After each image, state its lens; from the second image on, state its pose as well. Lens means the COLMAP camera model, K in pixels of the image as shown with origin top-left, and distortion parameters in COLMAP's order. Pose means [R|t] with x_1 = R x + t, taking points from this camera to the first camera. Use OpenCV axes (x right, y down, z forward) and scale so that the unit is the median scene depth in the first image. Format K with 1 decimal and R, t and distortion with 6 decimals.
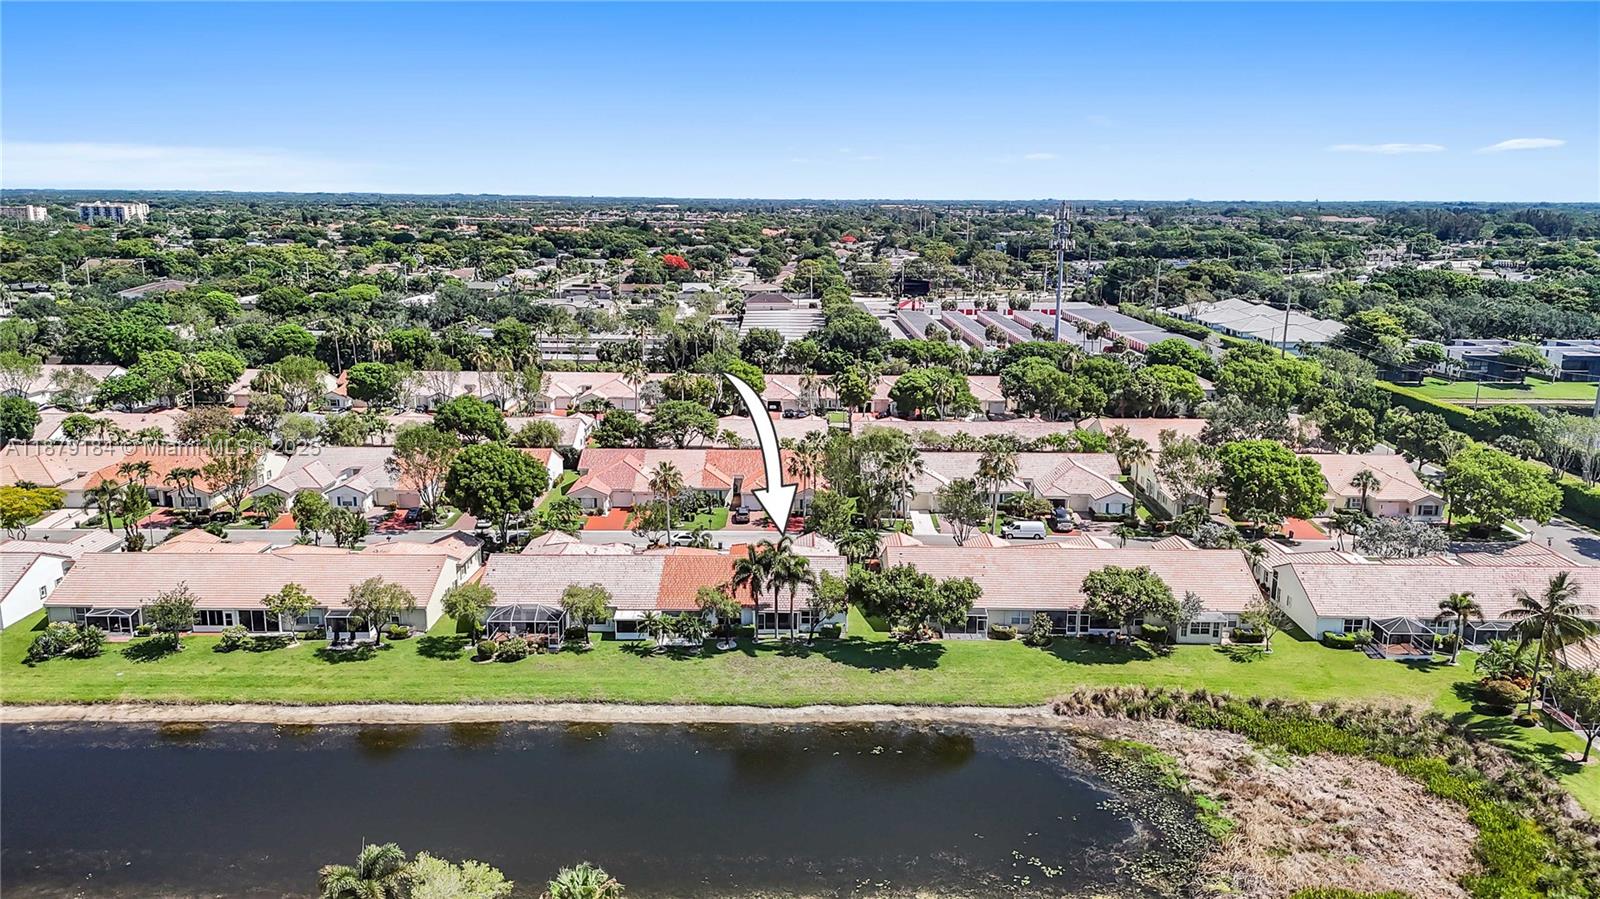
lens RADIAL K [[1178.0, 0, 800.0], [0, 1178.0, 449.5], [0, 0, 1]] dist [0.098472, -0.115801]
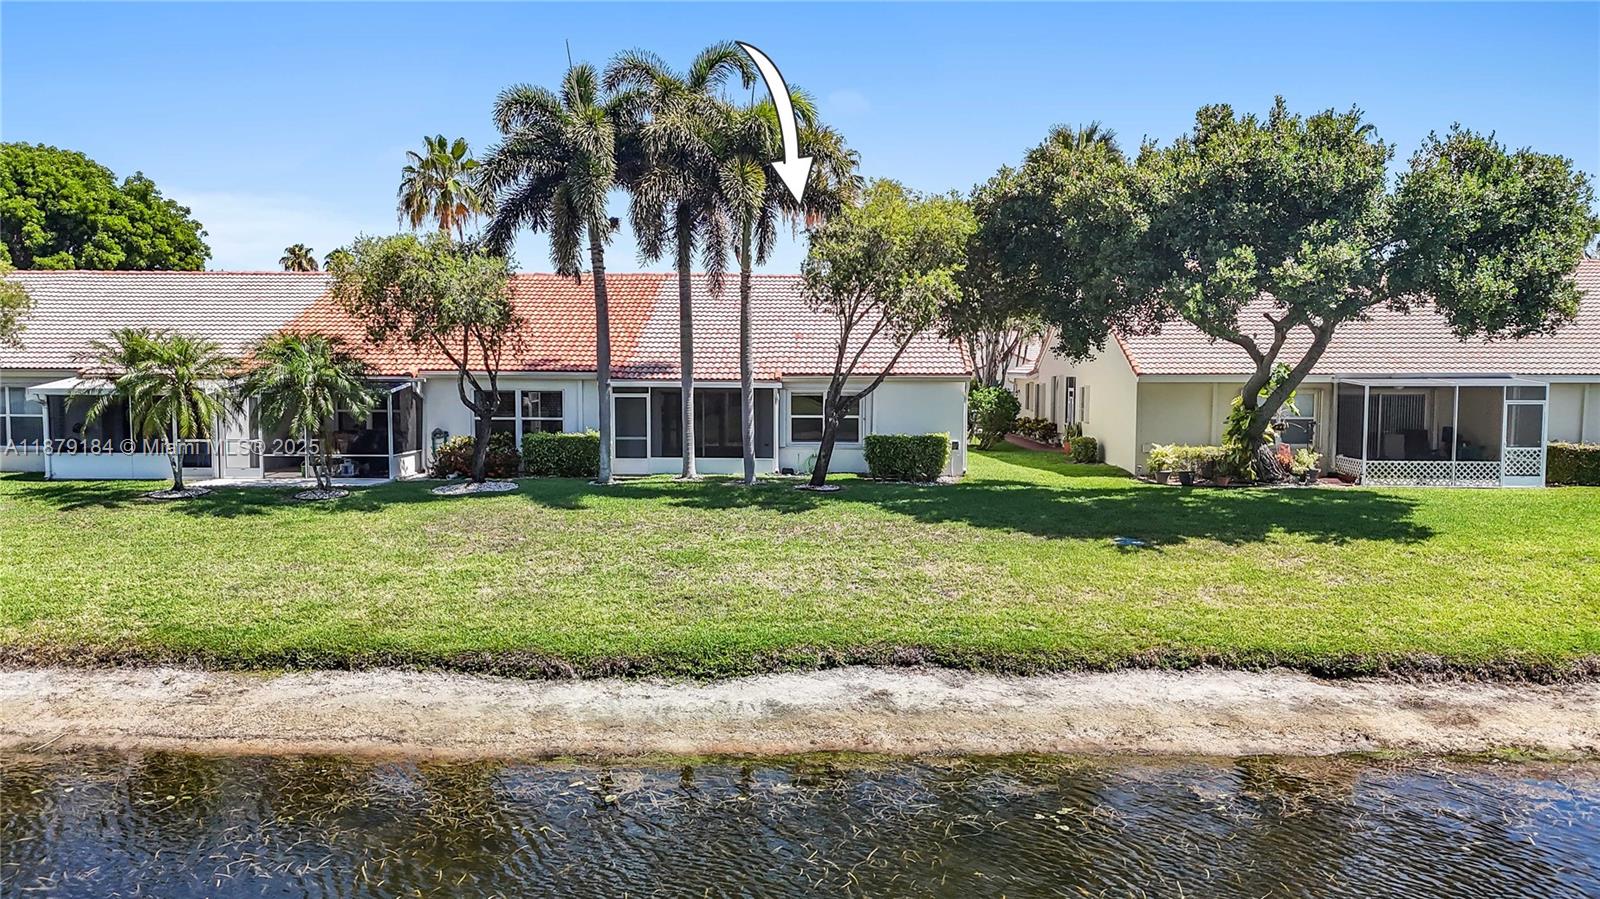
lens RADIAL K [[1178.0, 0, 800.0], [0, 1178.0, 449.5], [0, 0, 1]] dist [0.098472, -0.115801]
pose [[0.999552, -0.004477, -0.029581, 0.012504], [0.000169, 0.989569, -0.144059, 0.209634], [0.029917, 0.143990, 0.989127, 0.829615]]
